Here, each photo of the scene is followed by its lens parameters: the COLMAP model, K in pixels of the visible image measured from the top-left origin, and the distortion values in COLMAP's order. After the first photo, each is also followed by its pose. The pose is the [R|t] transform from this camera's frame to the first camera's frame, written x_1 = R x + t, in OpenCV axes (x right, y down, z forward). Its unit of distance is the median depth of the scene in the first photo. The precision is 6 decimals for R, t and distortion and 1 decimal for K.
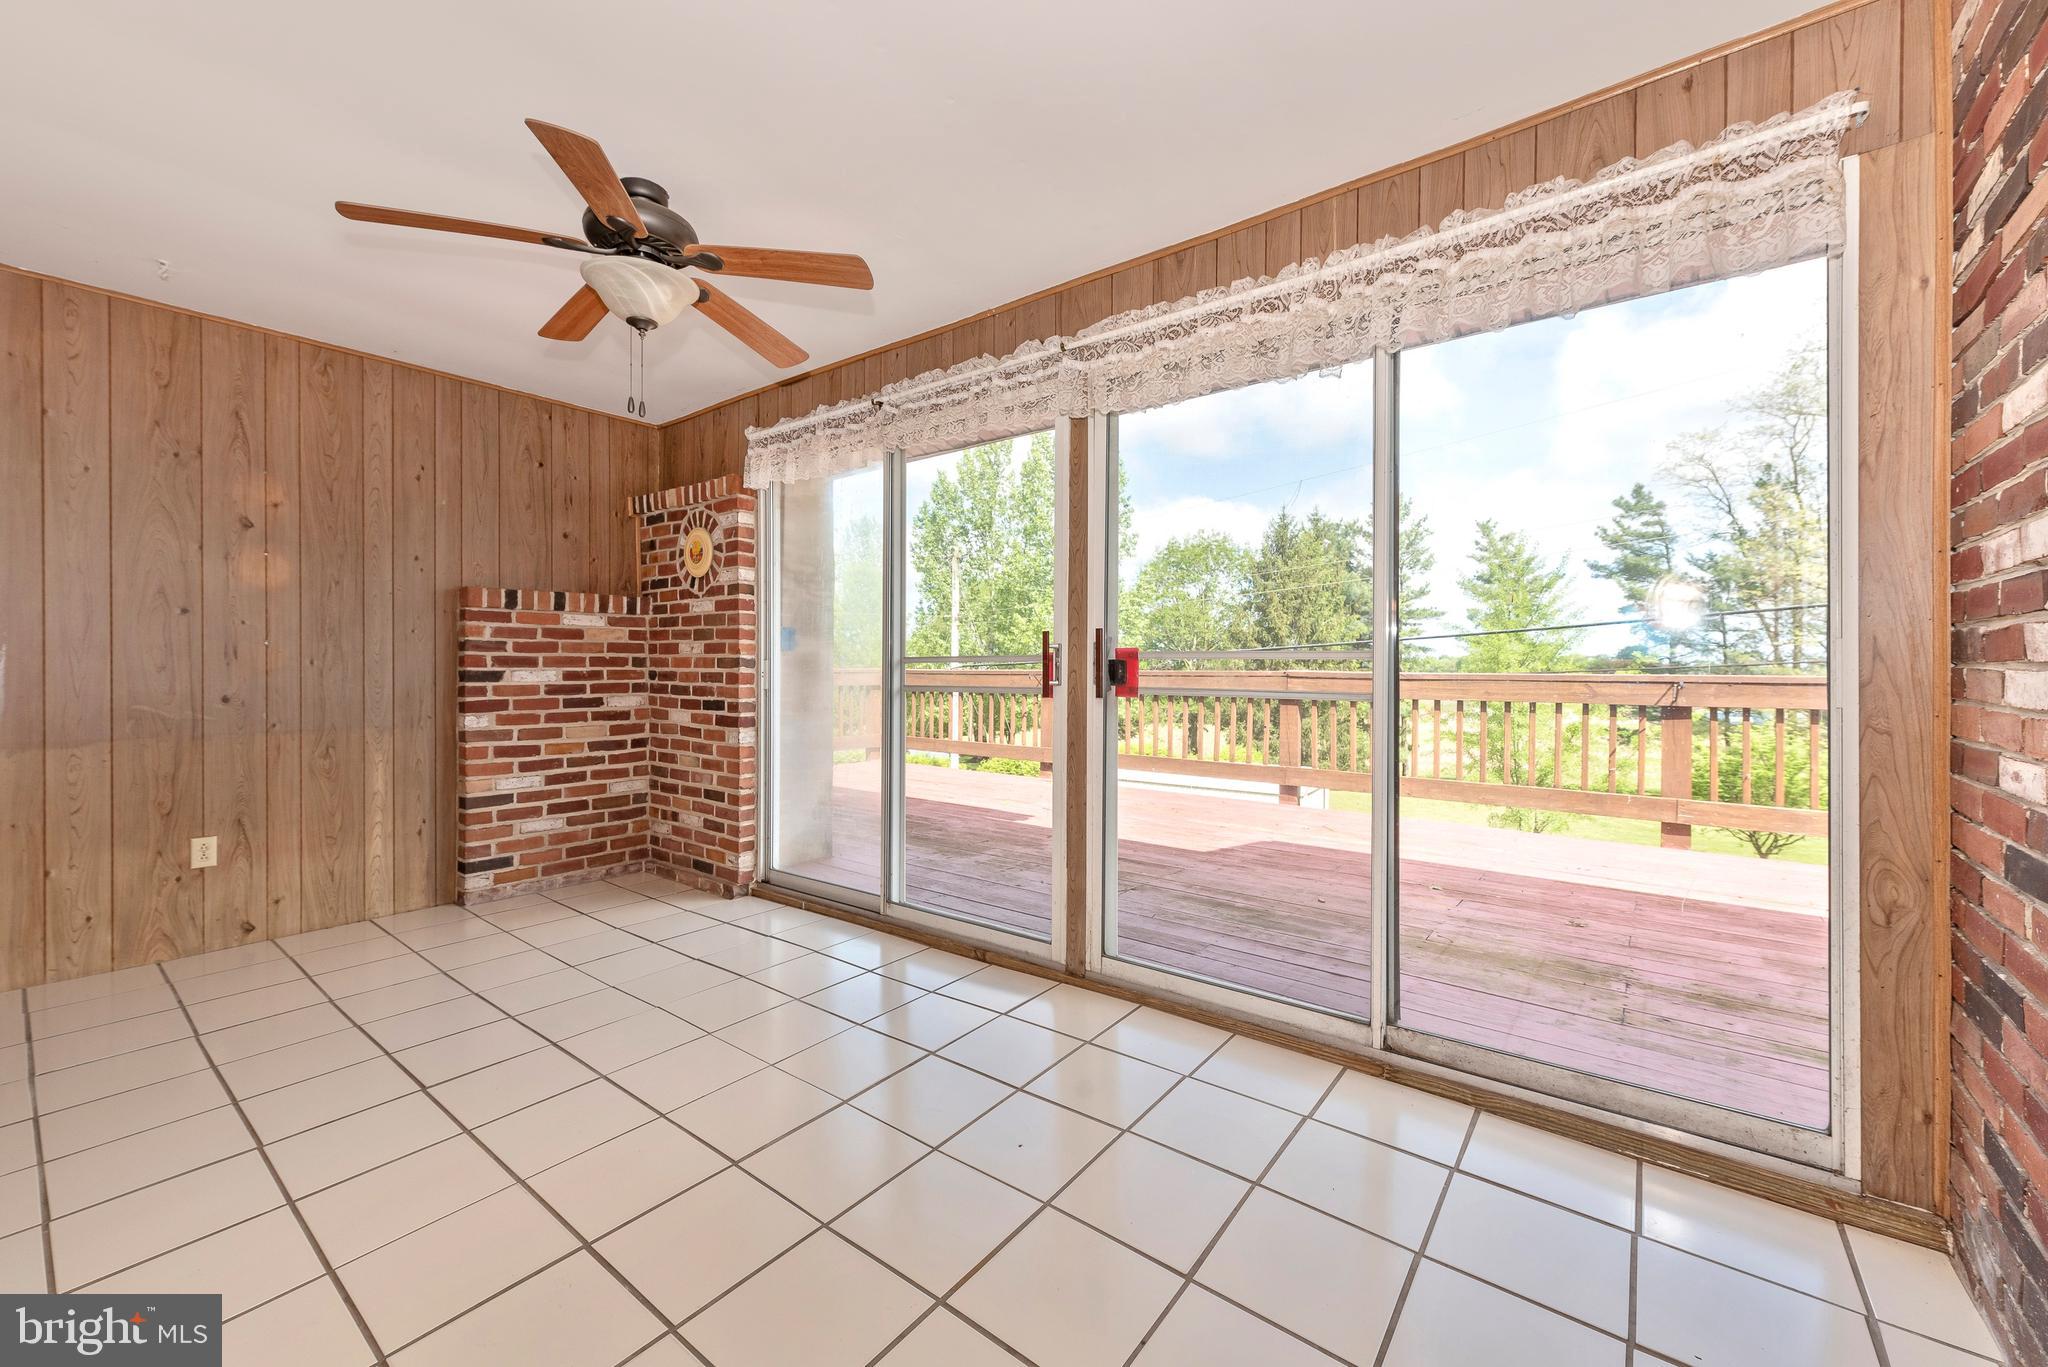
lens RADIAL K [[805.5, 0, 1019.8], [0, 805.5, 675.4], [0, 0, 1]] dist [0.004930, -0.000001]
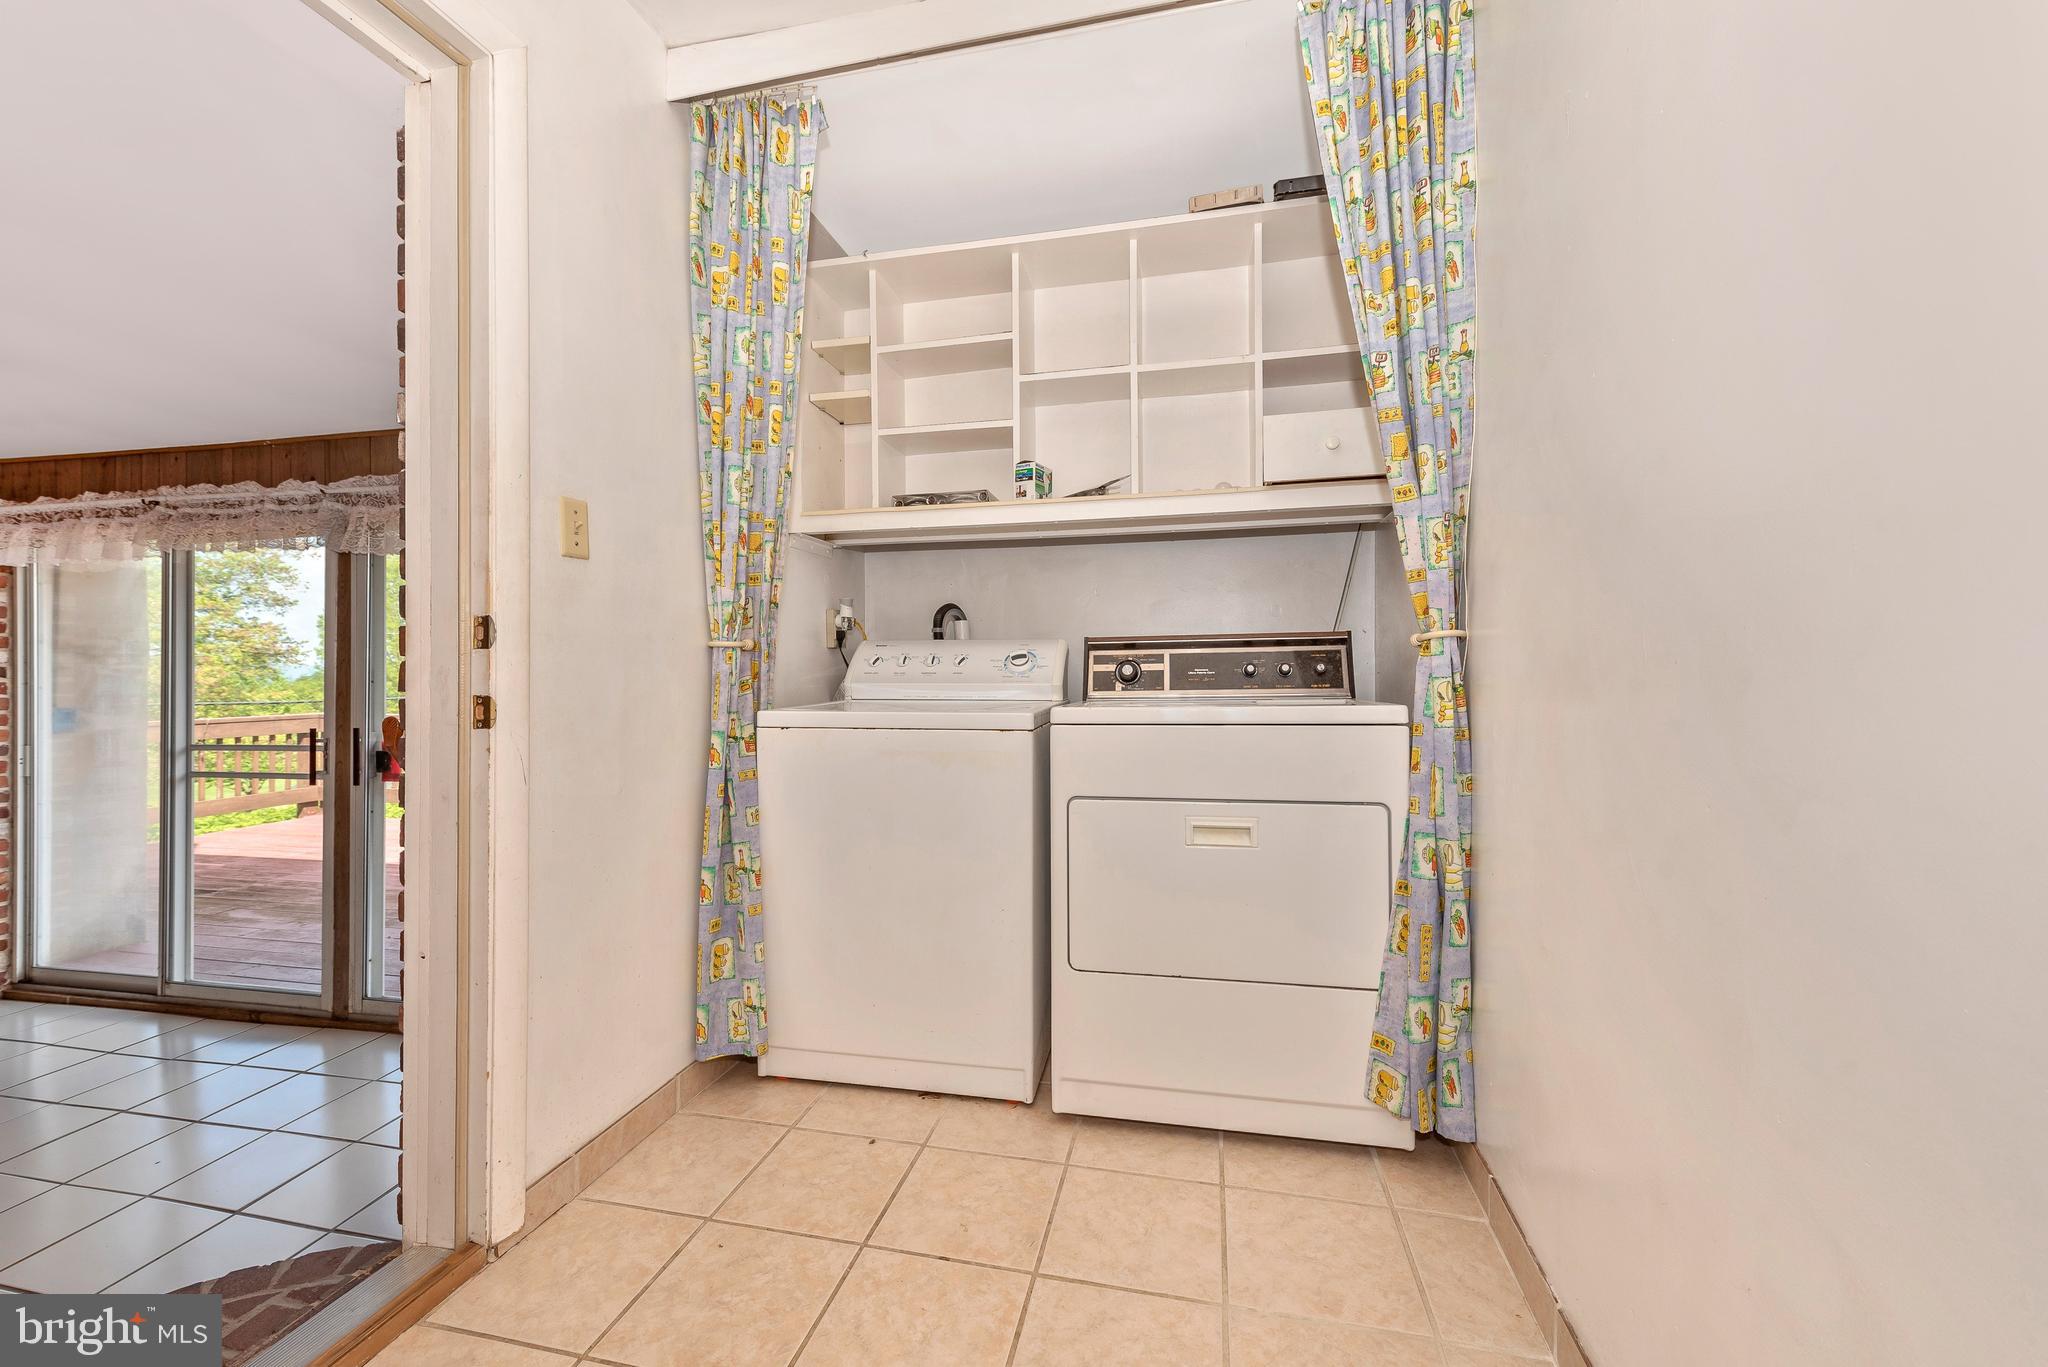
lens RADIAL K [[805.5, 0, 1025.5], [0, 805.5, 685.4], [0, 0, 1]] dist [0.004930, -0.000001]
pose [[0.900897, -0.002436, 0.434026, 0.384067], [0.009742, 0.999846, -0.014609, -0.075076], [-0.433923, 0.017390, 0.900782, -0.425794]]
